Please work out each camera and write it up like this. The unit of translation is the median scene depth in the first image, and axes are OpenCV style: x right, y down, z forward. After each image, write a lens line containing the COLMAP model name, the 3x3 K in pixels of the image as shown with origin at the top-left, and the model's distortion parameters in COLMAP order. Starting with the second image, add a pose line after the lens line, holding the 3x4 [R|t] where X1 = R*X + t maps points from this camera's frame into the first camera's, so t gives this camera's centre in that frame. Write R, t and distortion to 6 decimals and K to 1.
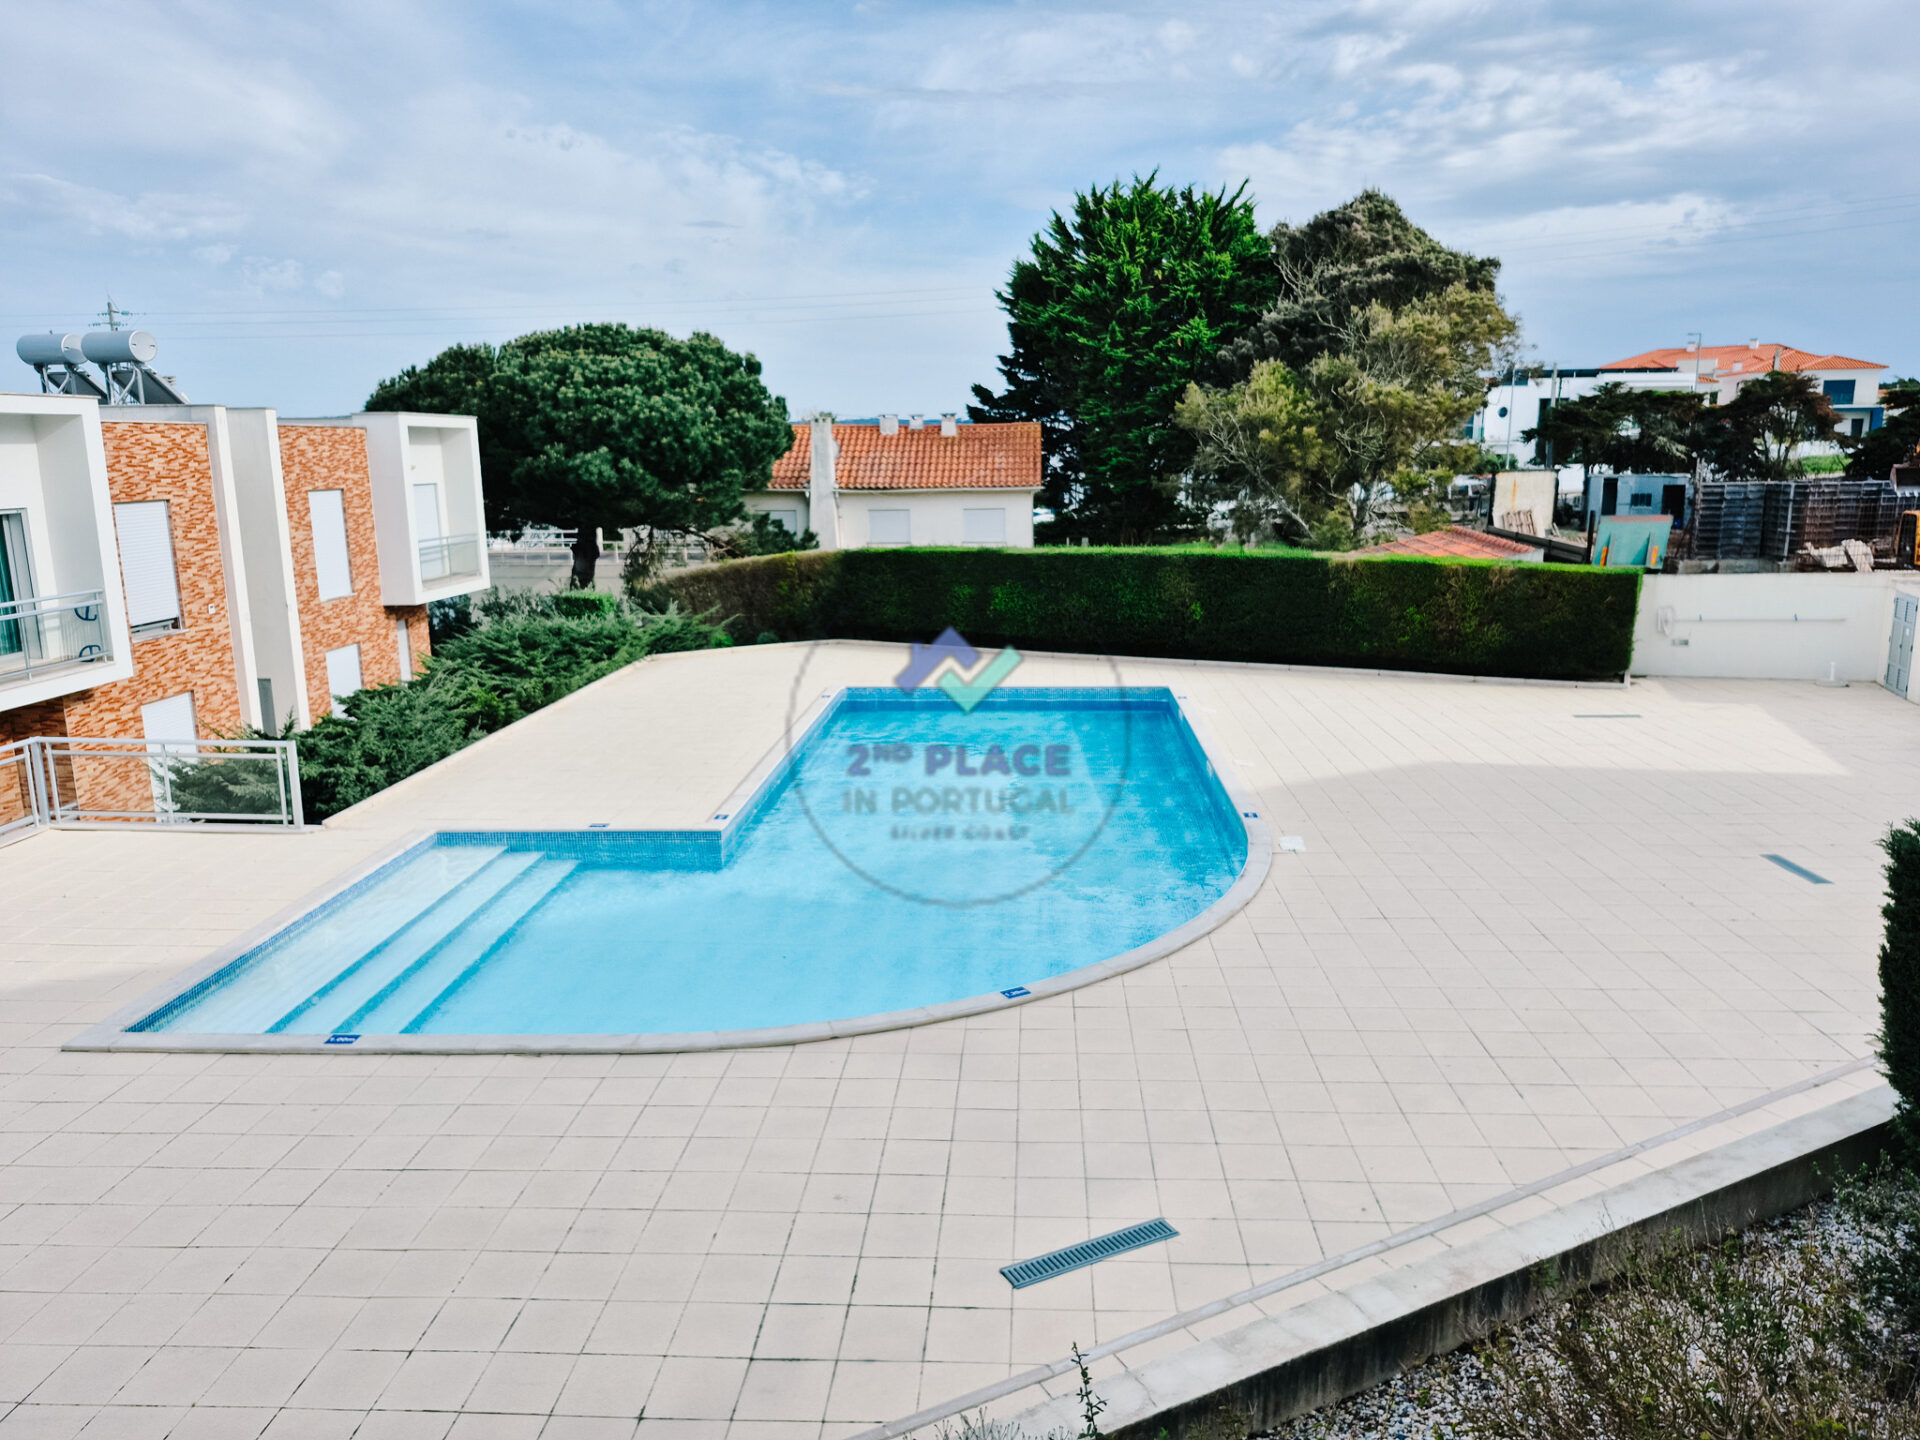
lens RADIAL K [[1302.8, 0, 960.0], [0, 1302.8, 720.0], [0, 0, 1]] dist [0.084397, -0.114866]
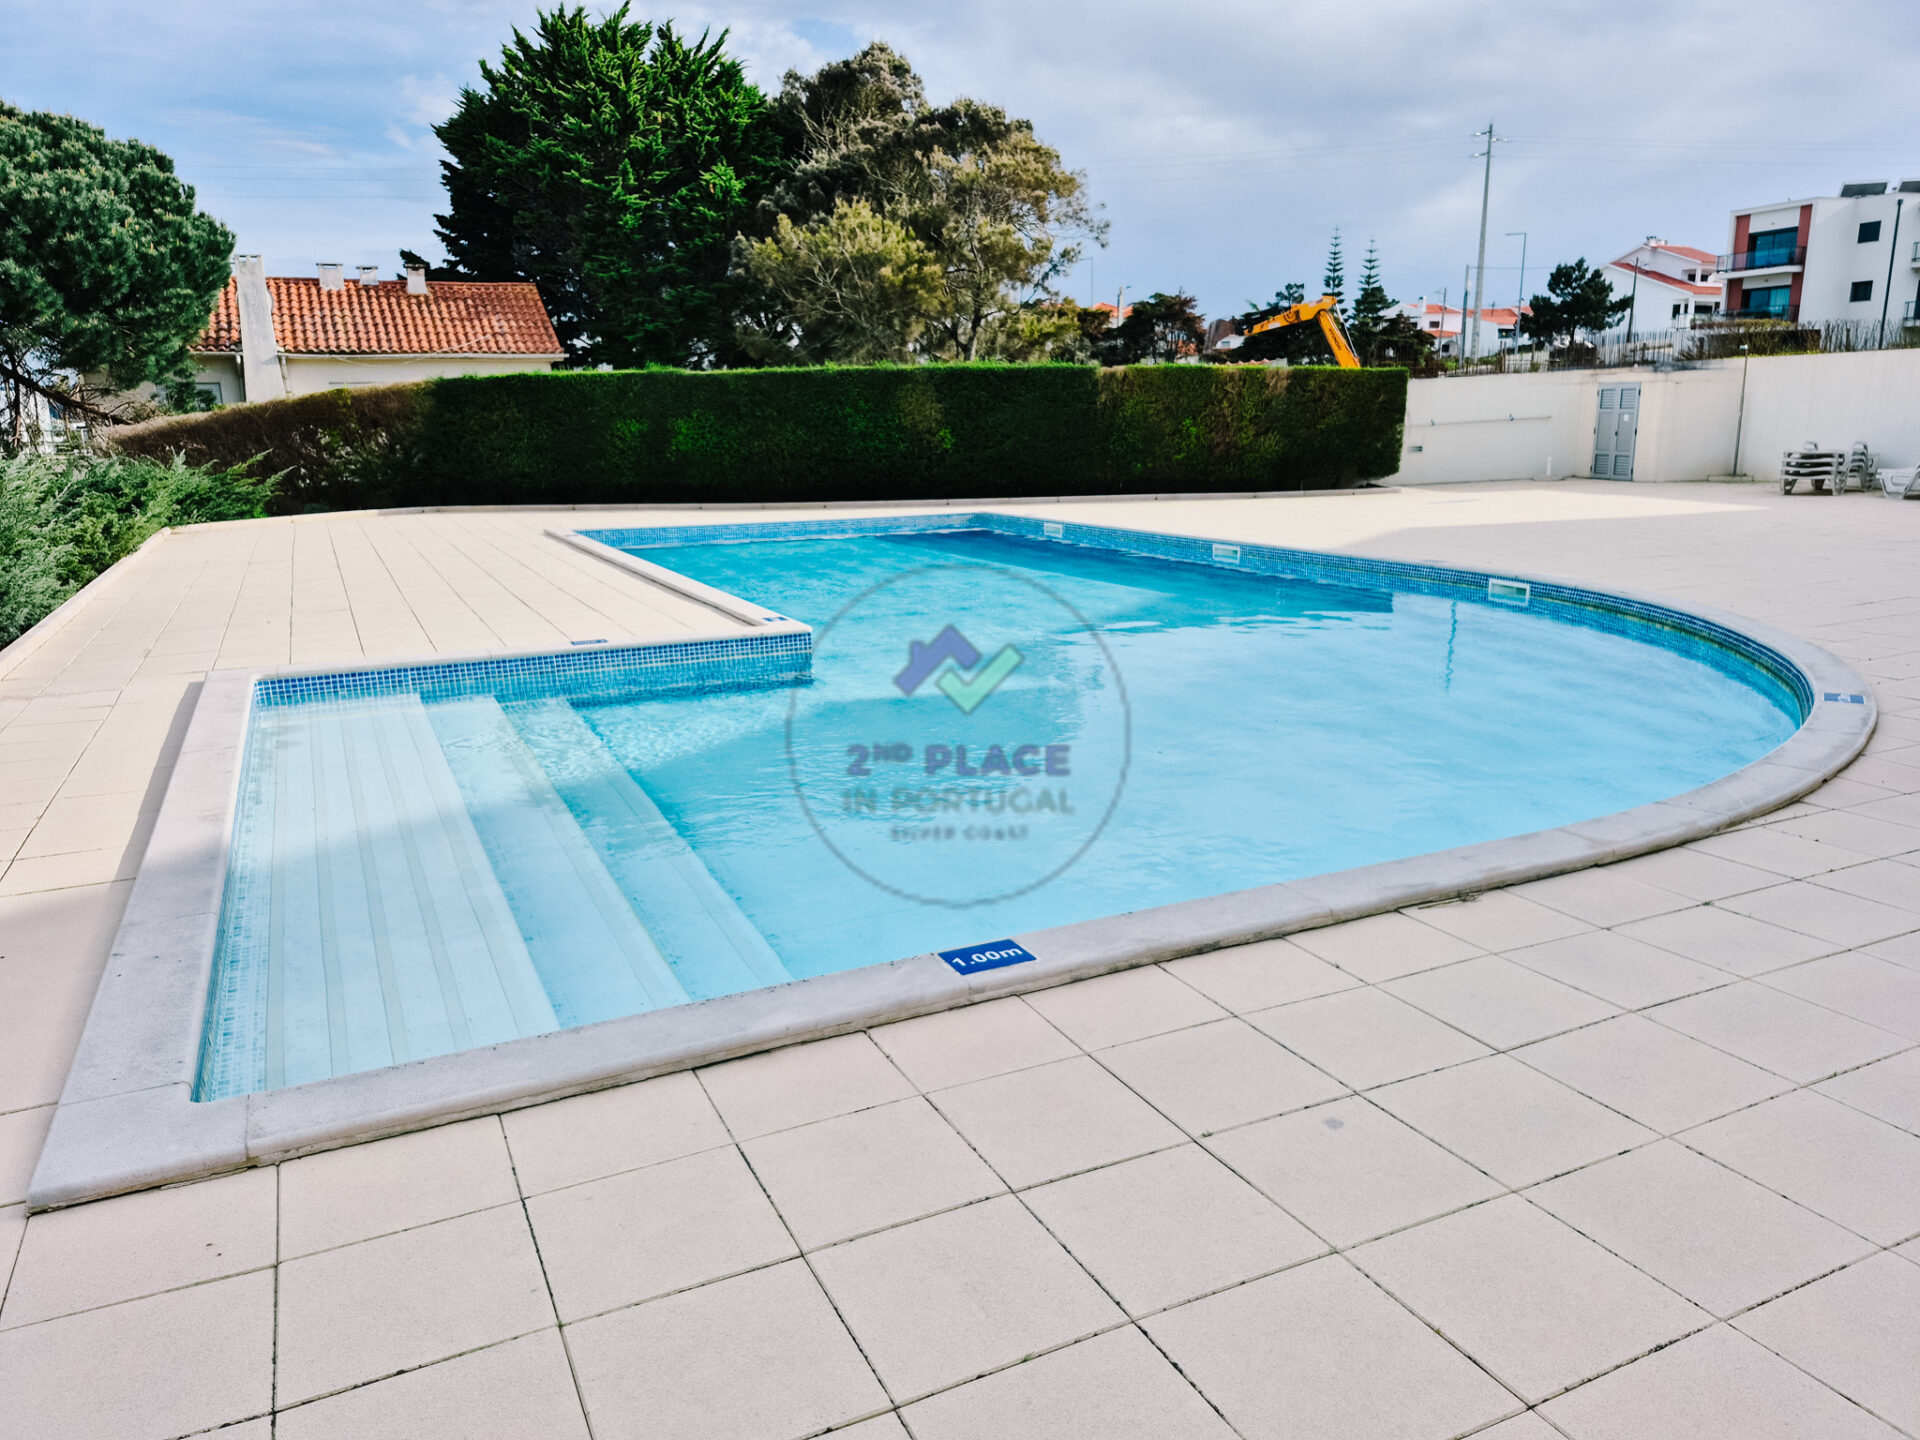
lens RADIAL K [[1342.7, 0, 930.4], [0, 1342.7, 726.8], [0, 0, 1]] dist [0.036364, -0.039045]
pose [[0.874498, -0.110500, 0.472275, -0.306721], [0.105035, 0.993742, 0.038020, 0.079826], [-0.473520, 0.016357, 0.880631, 0.312971]]
